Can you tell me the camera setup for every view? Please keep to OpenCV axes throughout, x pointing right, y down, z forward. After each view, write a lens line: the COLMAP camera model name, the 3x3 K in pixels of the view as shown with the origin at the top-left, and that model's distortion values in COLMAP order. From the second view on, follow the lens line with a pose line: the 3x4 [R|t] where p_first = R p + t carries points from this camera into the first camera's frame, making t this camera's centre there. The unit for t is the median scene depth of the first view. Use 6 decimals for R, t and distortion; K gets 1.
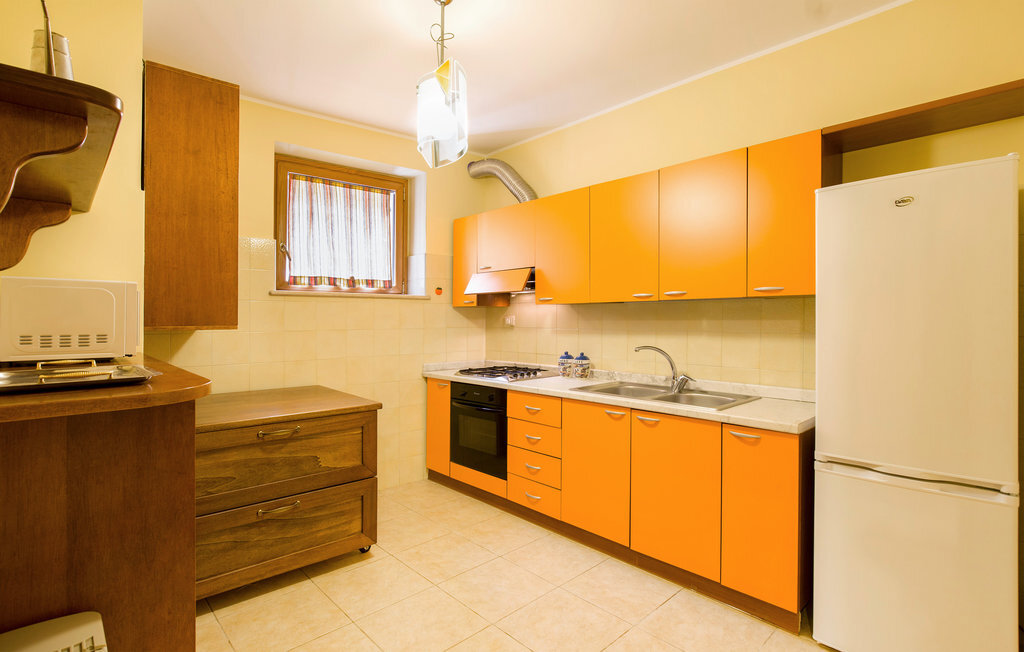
lens RADIAL K [[475.1, 0, 535.4], [0, 475.1, 314.0], [0, 0, 1]] dist [-0.014039, 0.000109]
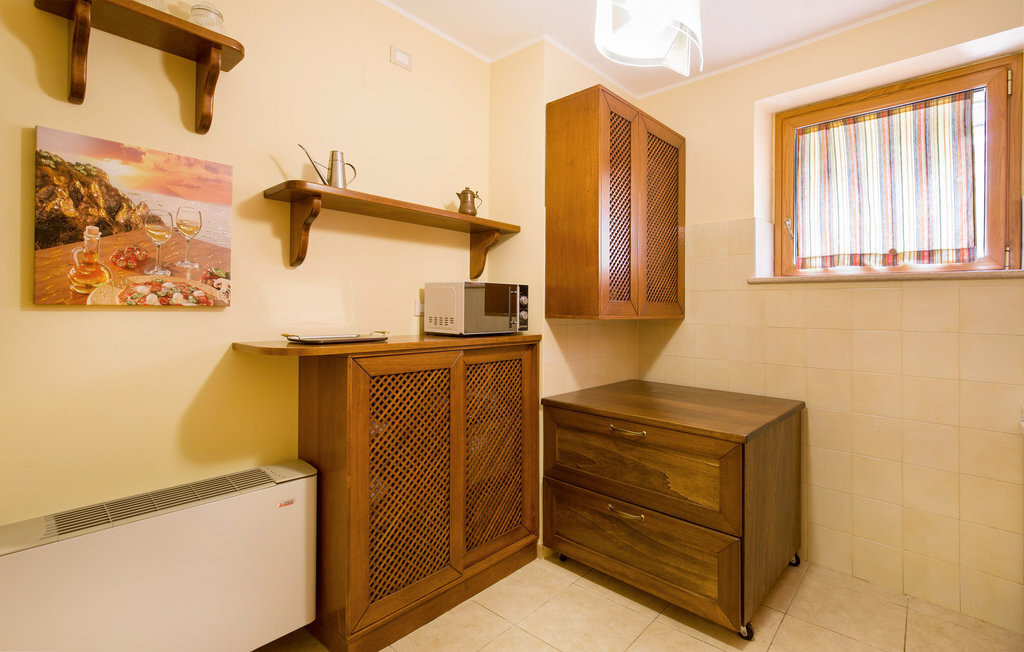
lens RADIAL K [[502.2, 0, 509.2], [0, 502.2, 305.2], [0, 0, 1]] dist [-0.029154, 0.001760]
pose [[0.051219, -0.002538, -0.998684, 0.285612], [-0.003953, 0.999988, -0.002744, 0.002756], [0.998680, 0.004088, 0.051209, 0.471977]]
